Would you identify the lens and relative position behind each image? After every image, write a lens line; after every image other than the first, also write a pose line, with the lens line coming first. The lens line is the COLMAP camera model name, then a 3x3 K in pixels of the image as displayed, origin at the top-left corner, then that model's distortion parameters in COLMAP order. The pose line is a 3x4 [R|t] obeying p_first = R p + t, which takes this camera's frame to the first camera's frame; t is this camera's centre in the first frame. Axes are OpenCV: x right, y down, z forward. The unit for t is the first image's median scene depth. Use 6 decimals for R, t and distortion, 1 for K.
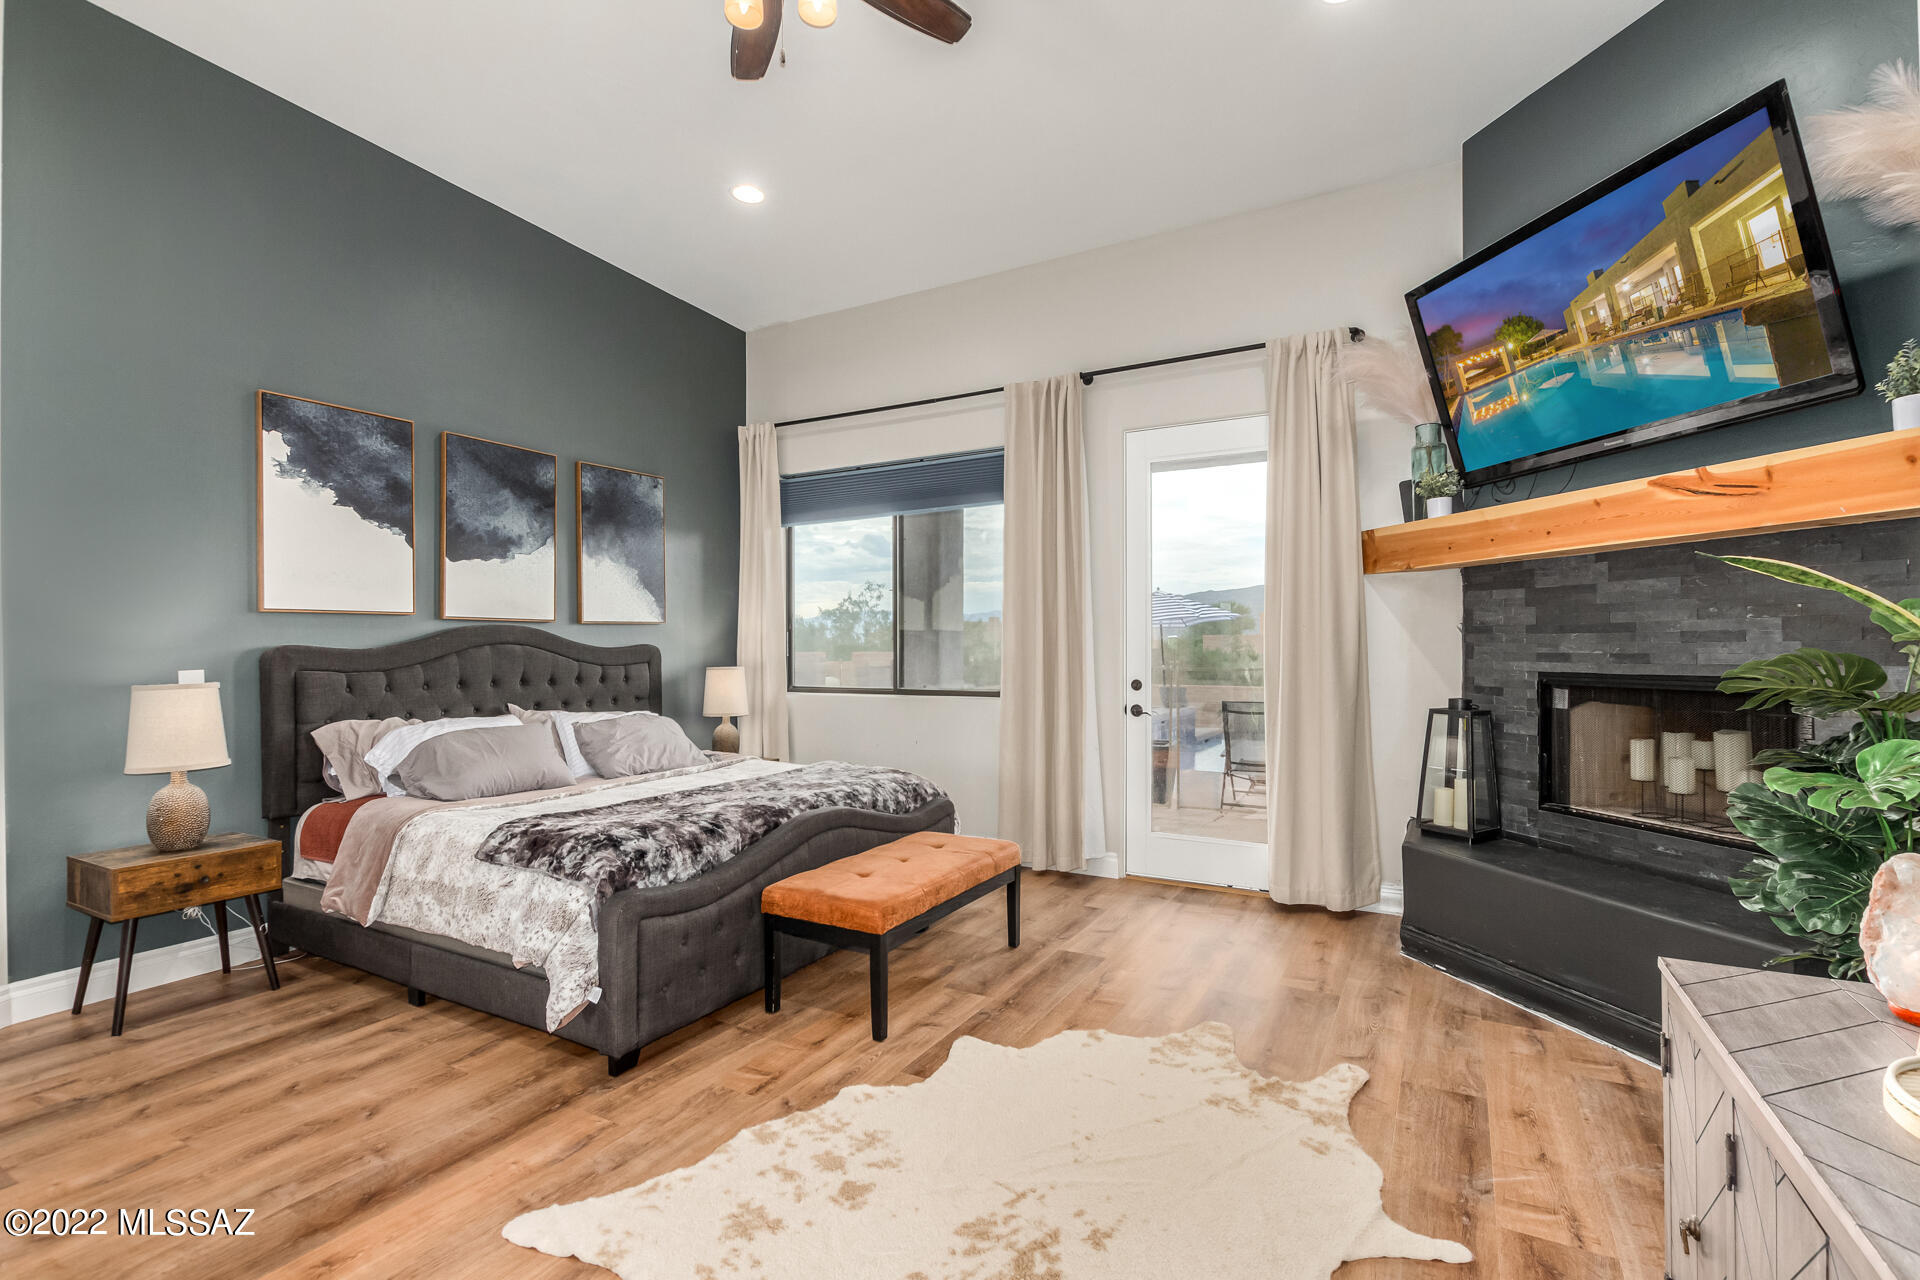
lens RADIAL K [[884.0, 0, 969.6], [0, 884.0, 654.8], [0, 0, 1]] dist [0.002726, -0.004822]
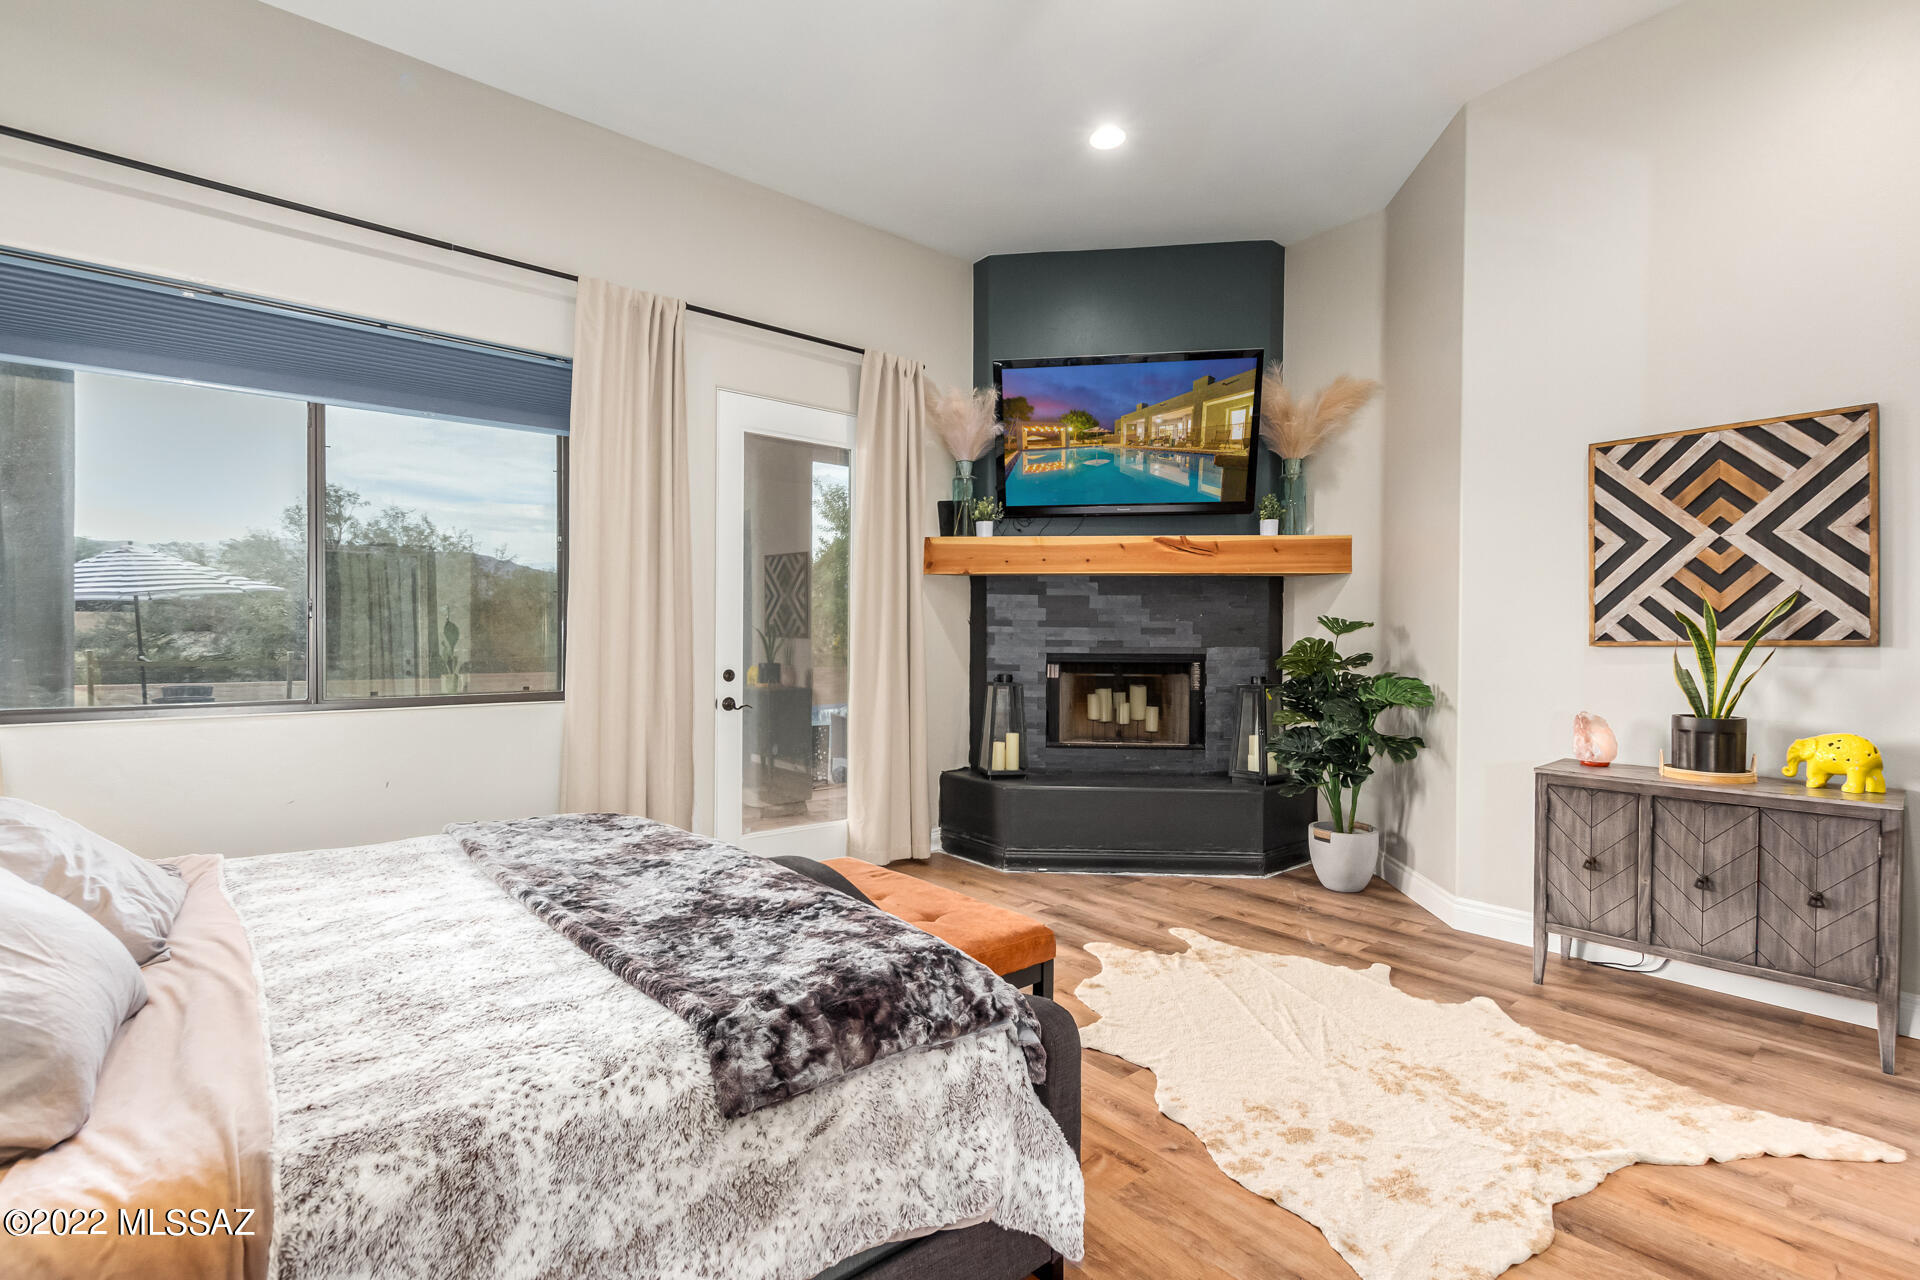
lens RADIAL K [[884.0, 0, 969.6], [0, 884.0, 654.8], [0, 0, 1]] dist [0.002726, -0.004822]
pose [[0.334751, -0.014495, 0.942195, -0.869934], [-0.000175, 0.999881, 0.015444, -0.000882], [-0.942306, -0.005335, 0.334709, 0.709604]]
